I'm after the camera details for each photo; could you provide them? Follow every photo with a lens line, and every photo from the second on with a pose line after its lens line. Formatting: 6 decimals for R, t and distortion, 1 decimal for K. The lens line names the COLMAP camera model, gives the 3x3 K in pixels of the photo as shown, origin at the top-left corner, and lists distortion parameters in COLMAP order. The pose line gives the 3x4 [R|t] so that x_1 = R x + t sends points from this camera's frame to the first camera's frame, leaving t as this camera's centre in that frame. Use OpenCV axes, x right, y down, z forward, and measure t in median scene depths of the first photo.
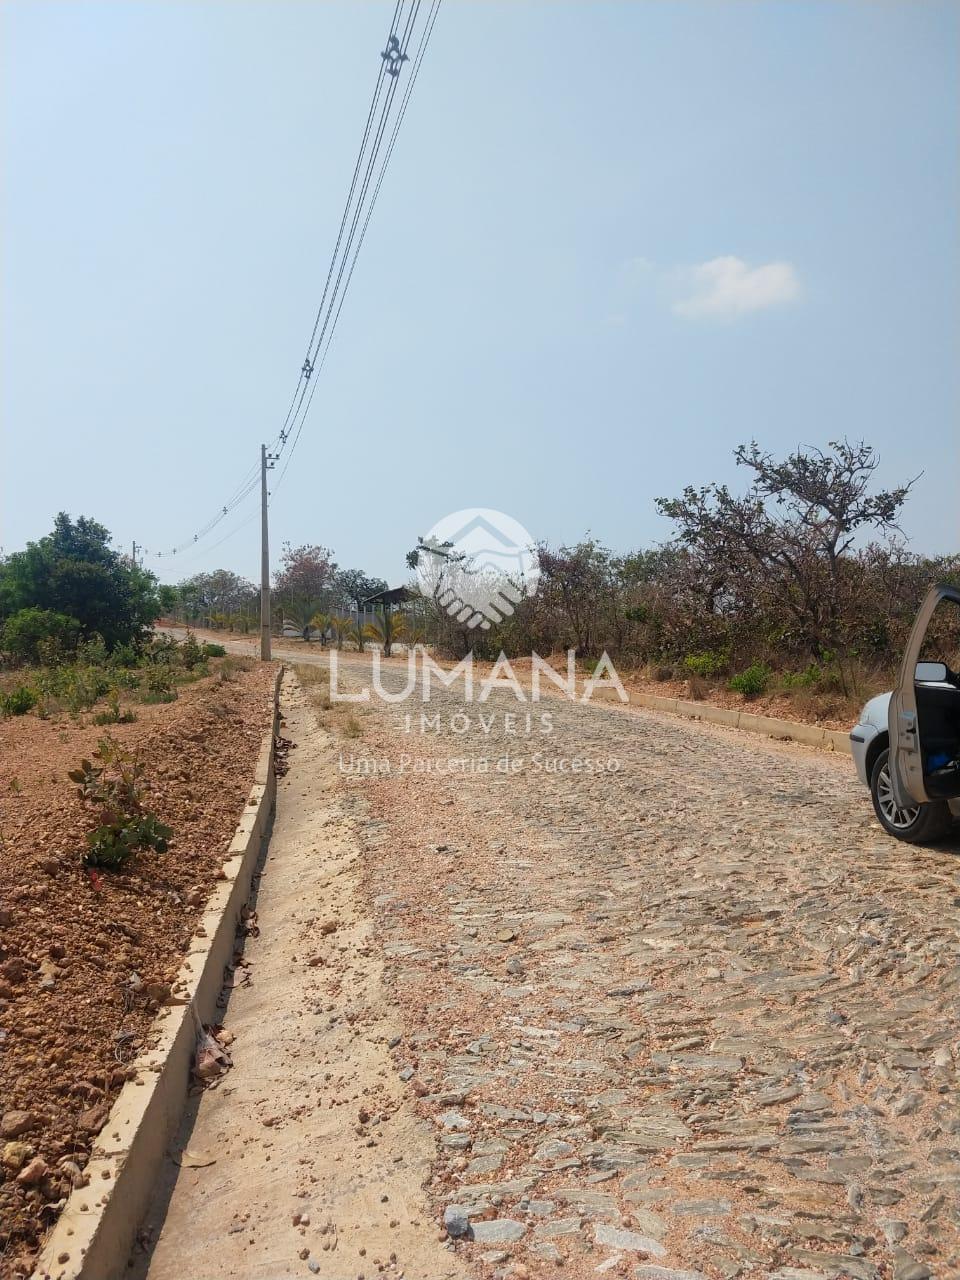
lens RADIAL K [[894.8, 0, 480.0], [0, 894.8, 660.6], [0, 0, 1]] dist [0.134289, -0.239800]
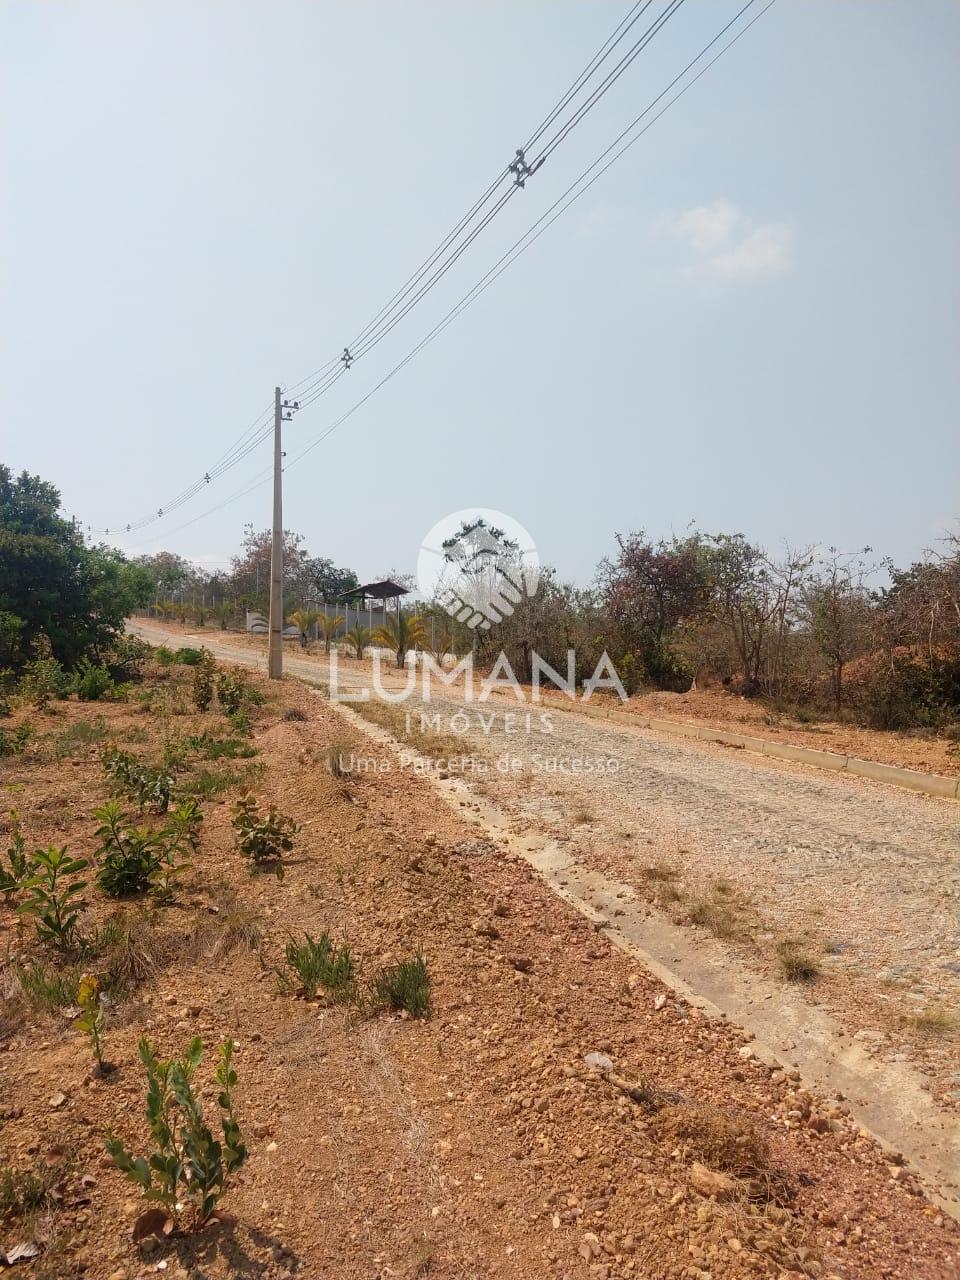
lens RADIAL K [[894.8, 0, 480.0], [0, 894.8, 660.6], [0, 0, 1]] dist [0.134289, -0.239800]
pose [[0.996832, 0.031783, 0.072909, -0.115060], [-0.032226, 0.999469, 0.004915, -0.021553], [-0.072714, -0.007249, 0.997327, 0.229297]]
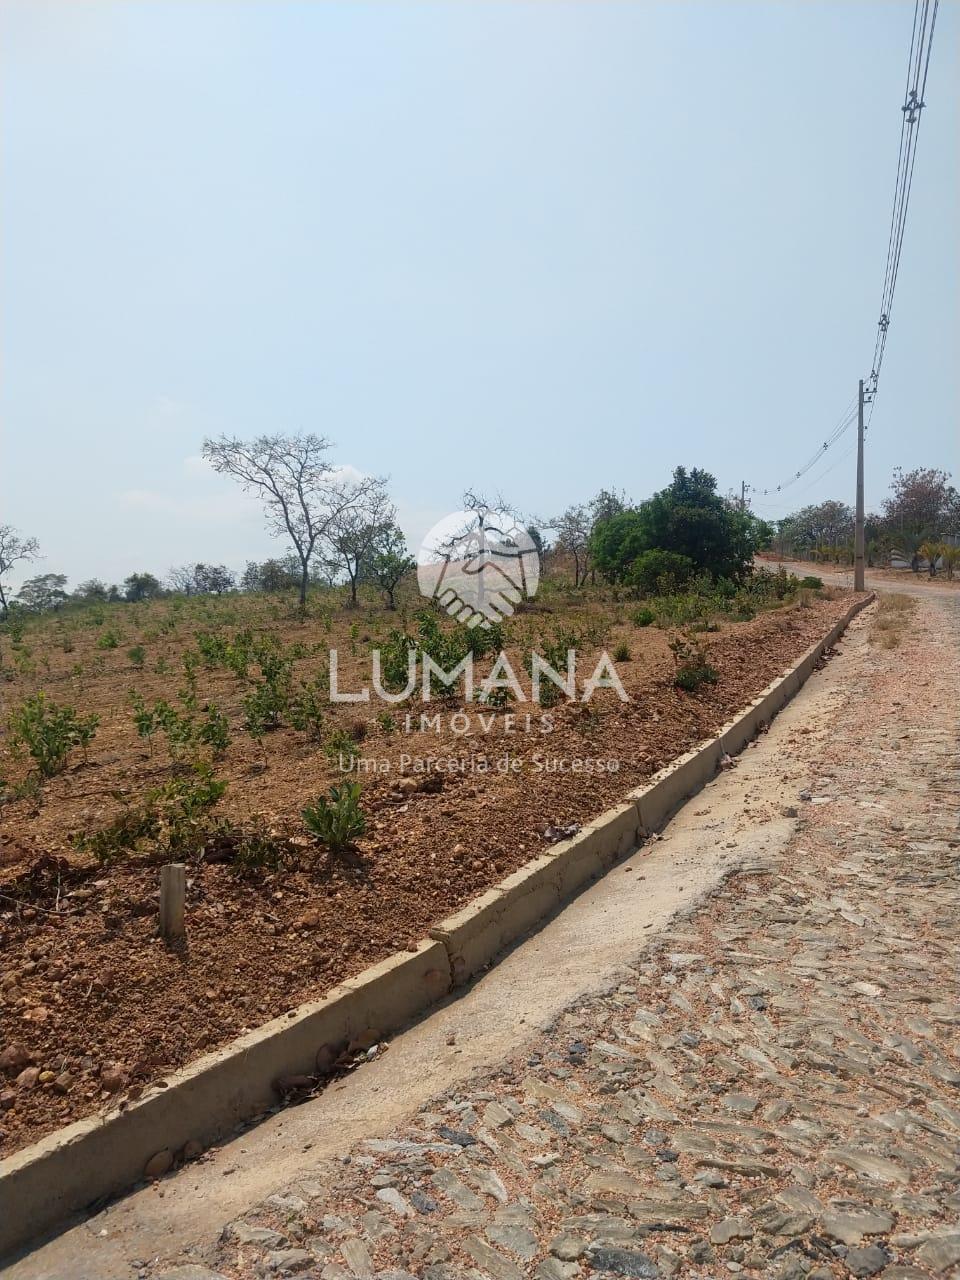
lens RADIAL K [[894.8, 0, 480.0], [0, 894.8, 660.6], [0, 0, 1]] dist [0.134289, -0.239800]
pose [[0.797344, 0.039552, -0.602228, 0.049181], [0.004091, 0.997473, 0.070925, 0.003936], [0.603512, -0.059015, 0.795167, -0.098268]]
